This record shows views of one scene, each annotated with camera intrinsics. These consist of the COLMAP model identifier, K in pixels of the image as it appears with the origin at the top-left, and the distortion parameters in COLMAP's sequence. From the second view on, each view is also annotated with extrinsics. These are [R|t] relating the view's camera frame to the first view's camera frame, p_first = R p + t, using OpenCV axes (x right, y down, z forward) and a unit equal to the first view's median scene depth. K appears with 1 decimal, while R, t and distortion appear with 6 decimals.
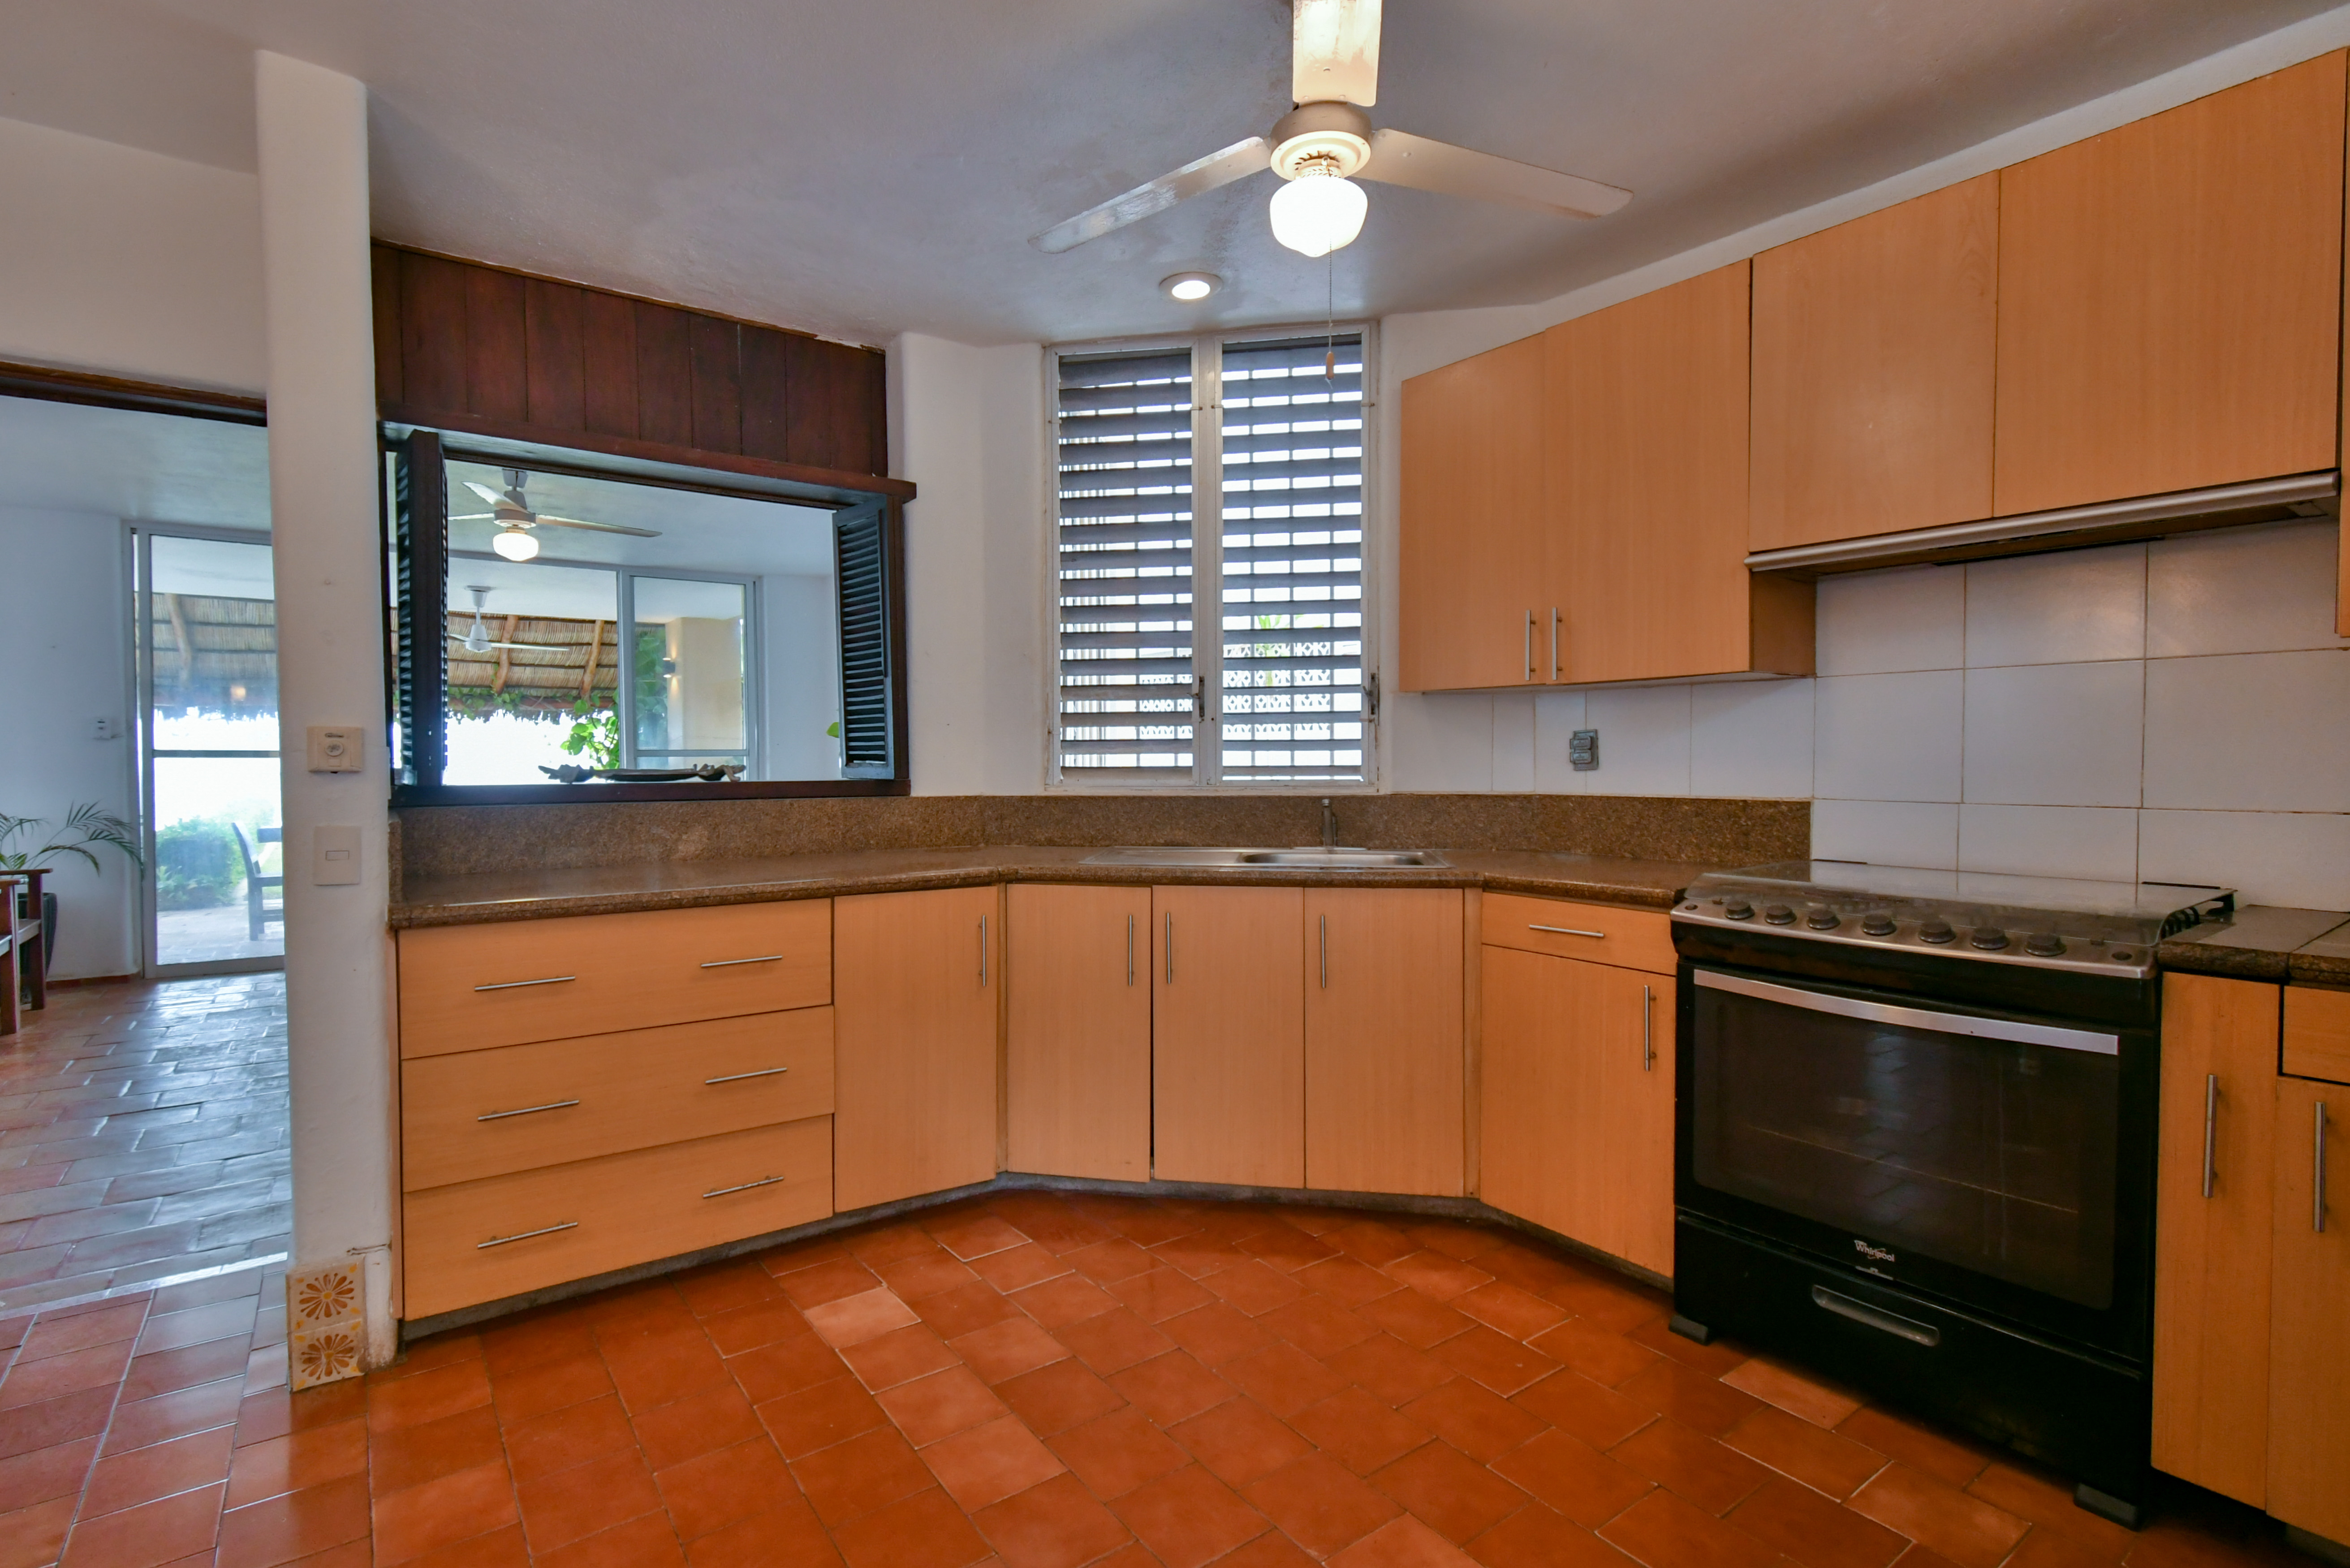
lens RADIAL K [[1109.9, 0, 1175.0], [0, 1109.9, 784.0], [0, 0, 1]] dist [0.001611, 0.000817]
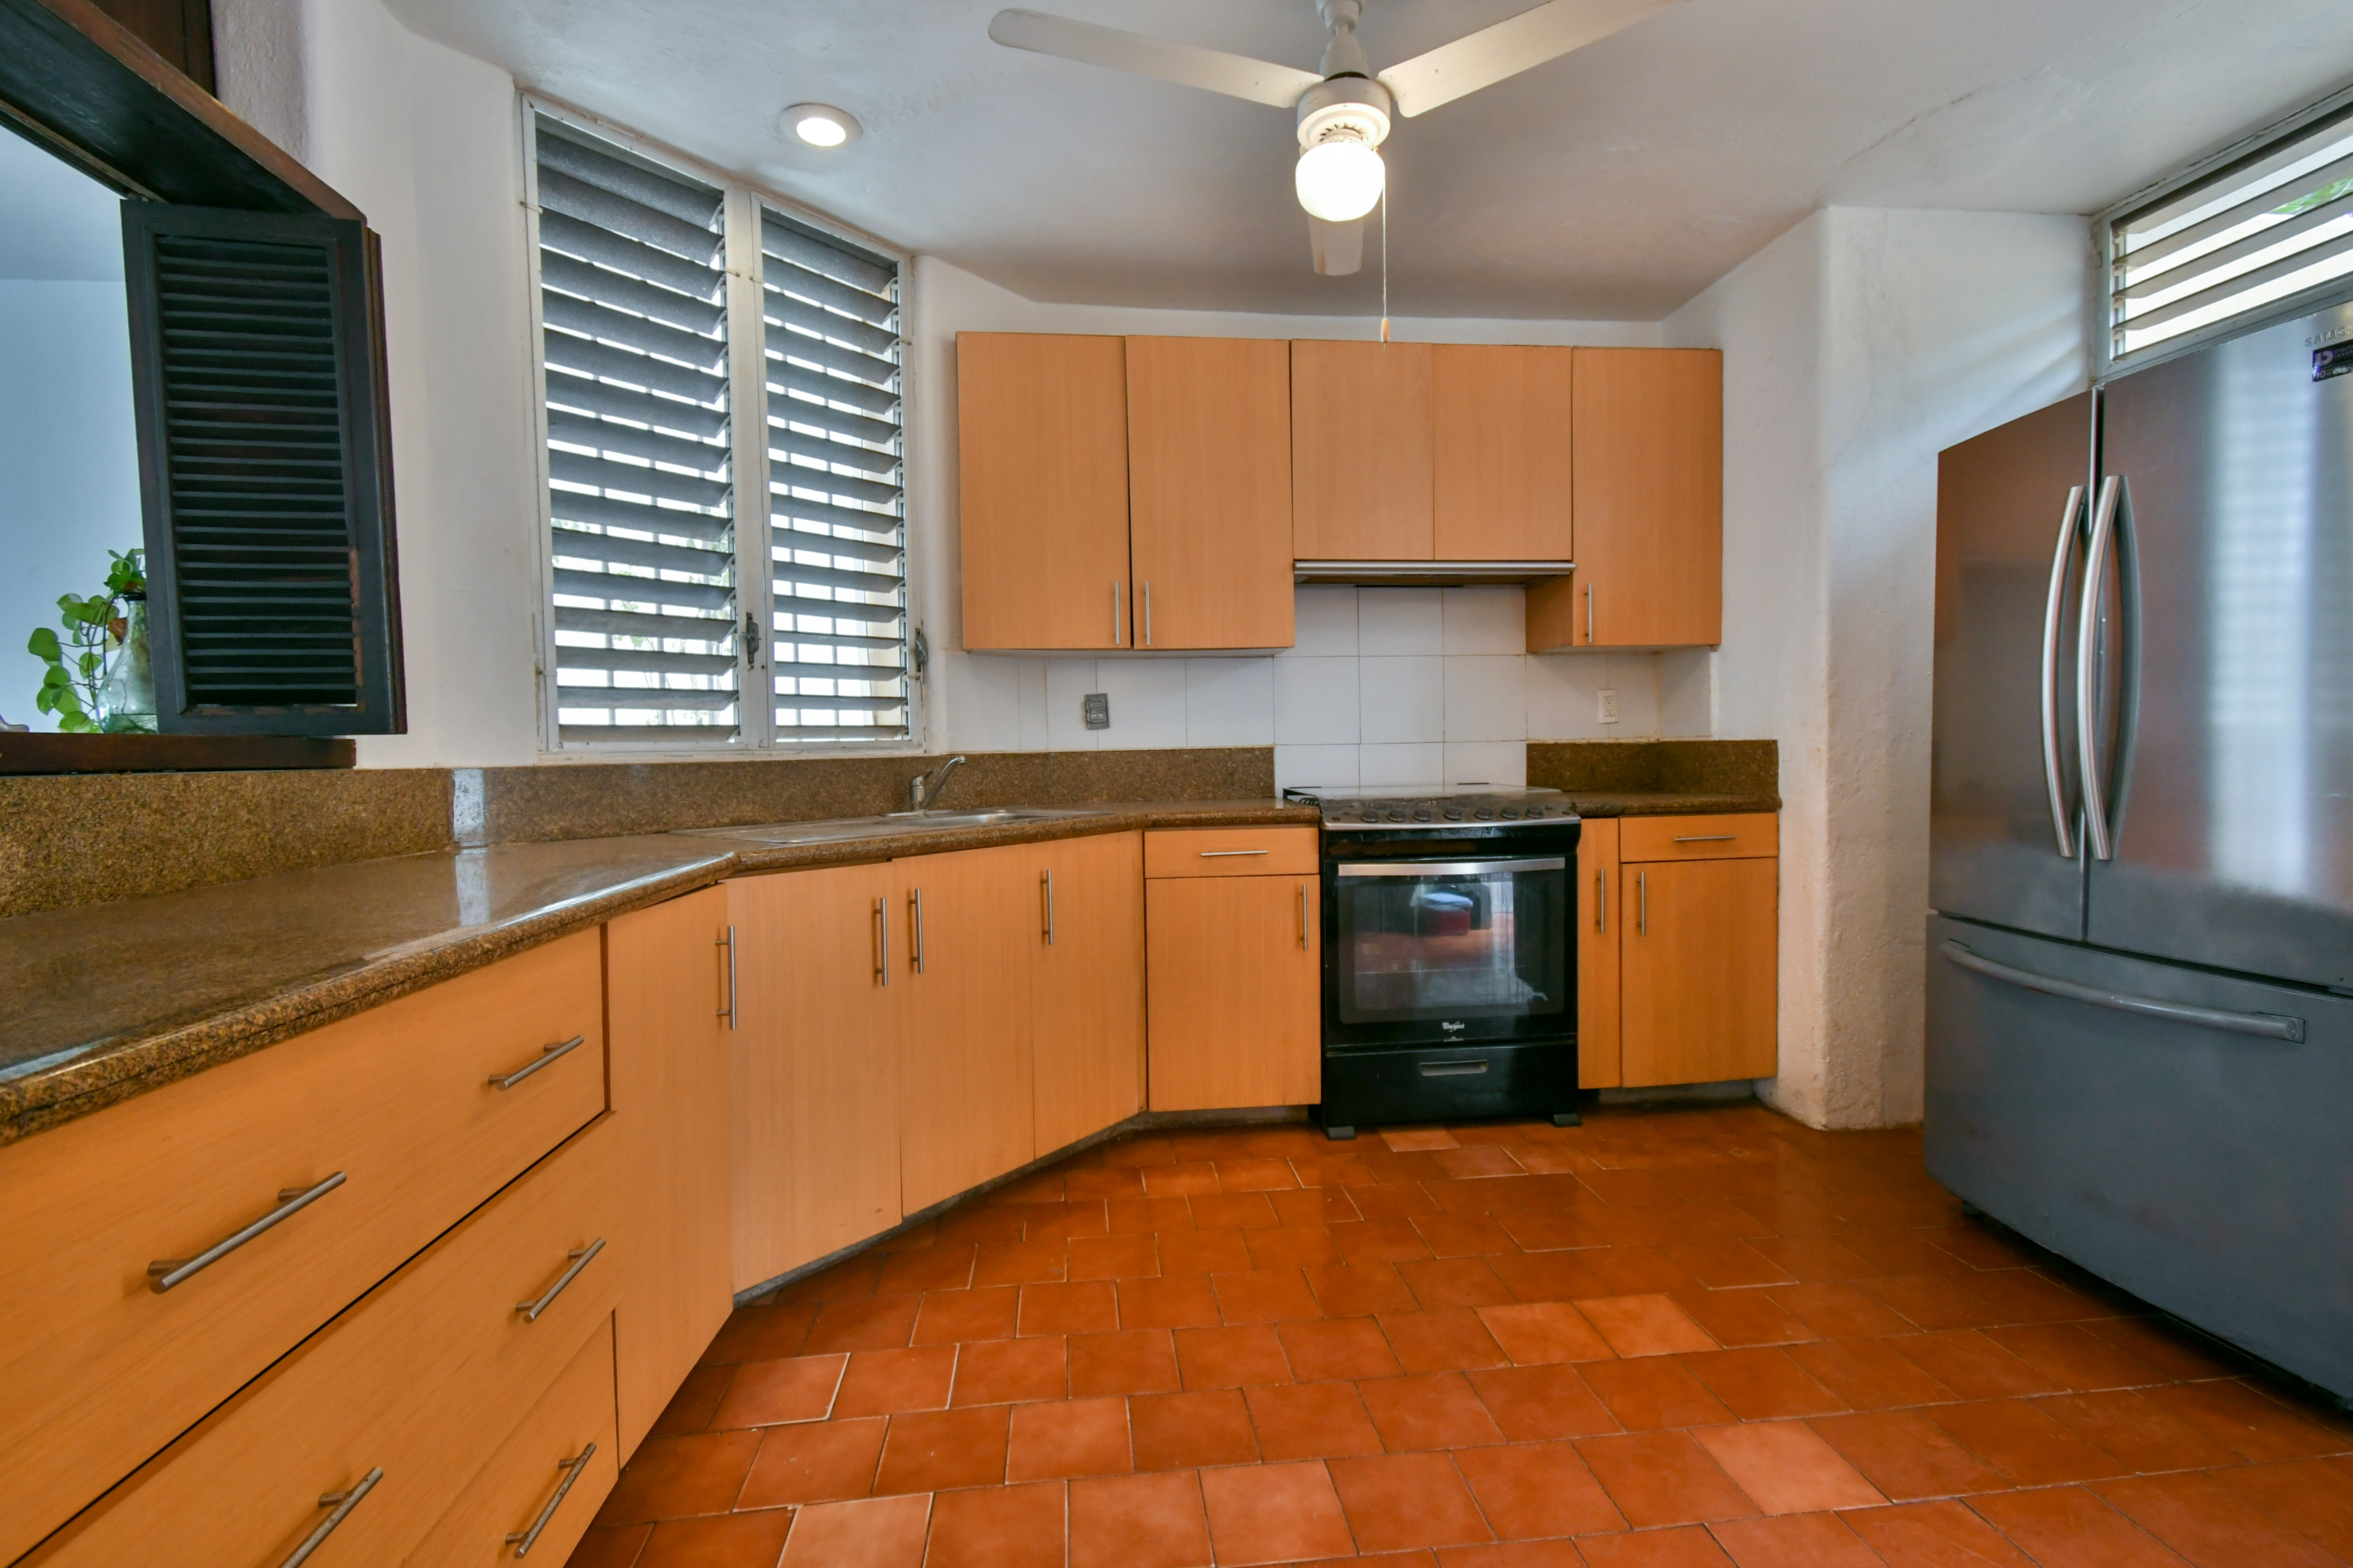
lens RADIAL K [[1024.4, 0, 1176.5], [0, 1024.4, 784.0], [0, 0, 1]] dist [0.008546, 0.000303]
pose [[0.503173, -0.037777, 0.863359, -0.551317], [0.041306, 0.998954, 0.019637, 0.029367], [-0.863198, 0.025781, 0.504207, 0.428363]]
